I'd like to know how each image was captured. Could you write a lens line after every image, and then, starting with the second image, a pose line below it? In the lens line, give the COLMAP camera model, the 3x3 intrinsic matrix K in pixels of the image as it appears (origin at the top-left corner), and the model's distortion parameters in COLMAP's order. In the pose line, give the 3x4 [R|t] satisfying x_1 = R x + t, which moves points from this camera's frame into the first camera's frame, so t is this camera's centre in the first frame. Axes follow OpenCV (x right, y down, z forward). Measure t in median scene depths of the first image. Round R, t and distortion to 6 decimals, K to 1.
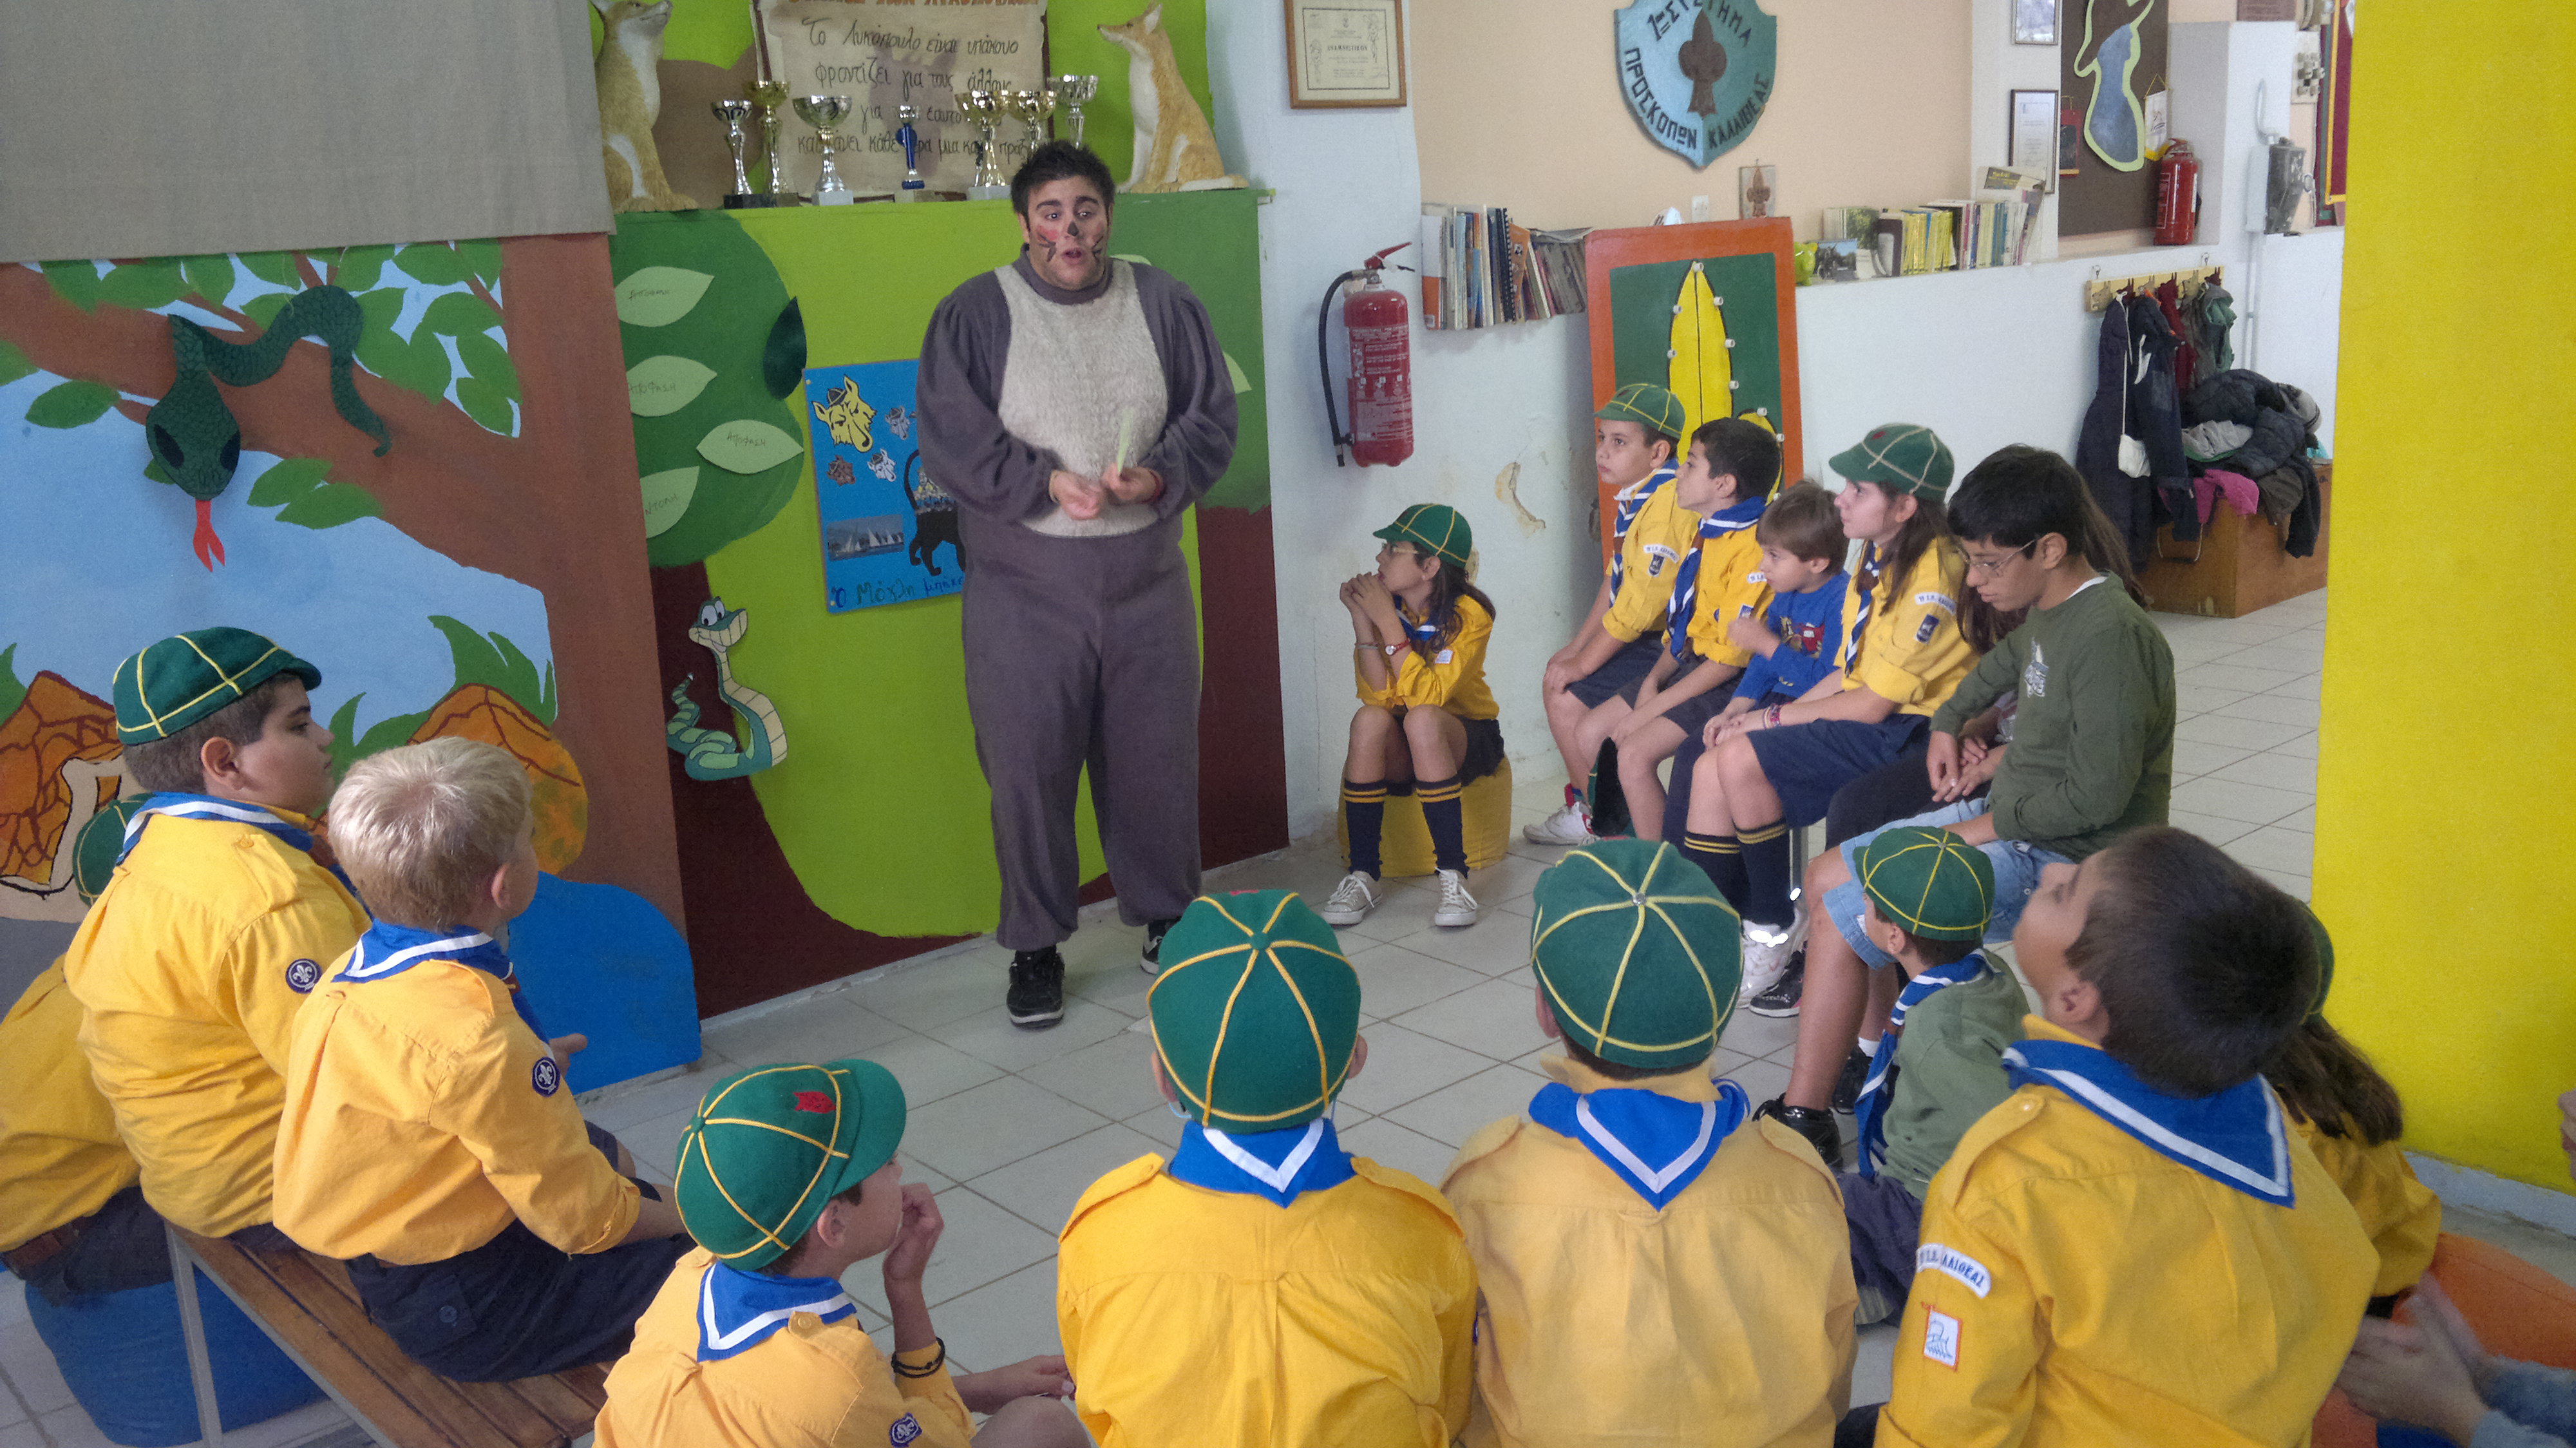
lens RADIAL K [[2168.9, 0, 1288.0], [0, 2168.9, 724.0], [0, 0, 1]] dist [0.127402, -0.183935]
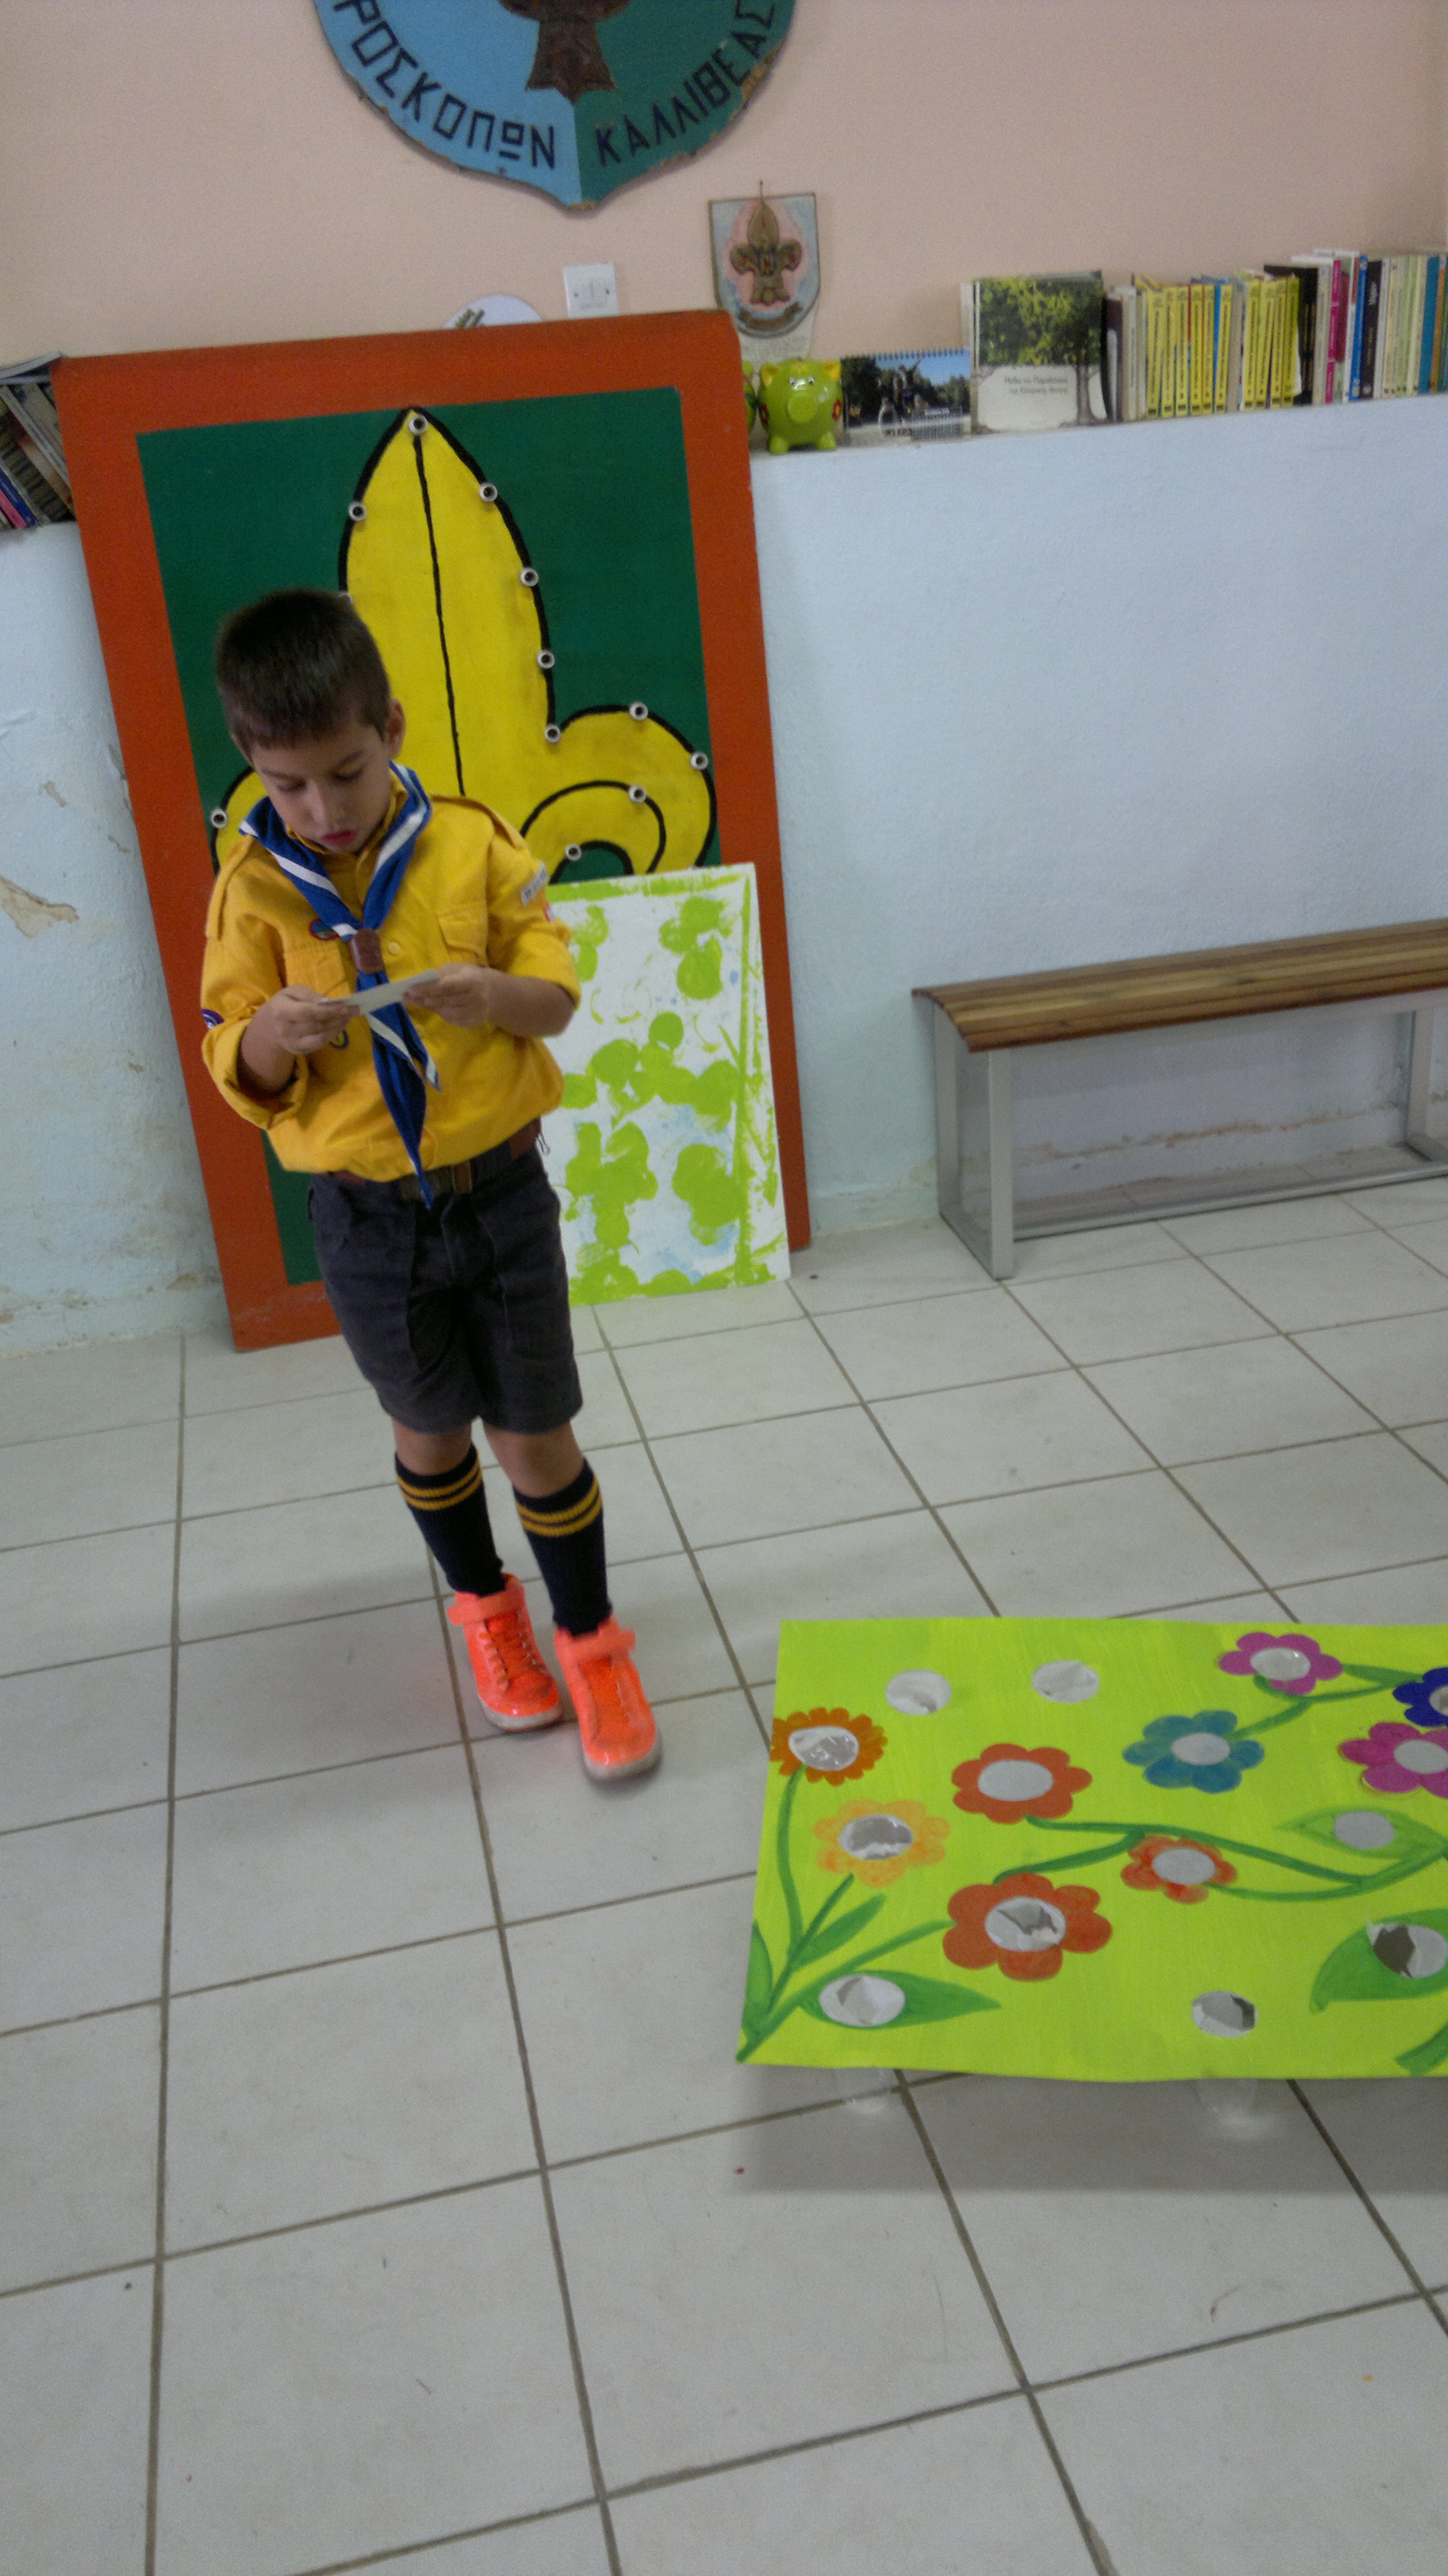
lens RADIAL K [[2168.9, 0, 724.0], [0, 2168.9, 1288.0], [0, 0, 1]] dist [0.127402, -0.183935]
pose [[0.888961, 0.179752, -0.421234, 0.448906], [-0.080524, 0.966776, 0.242612, -0.127633], [0.450849, -0.181753, 0.873900, 0.479794]]
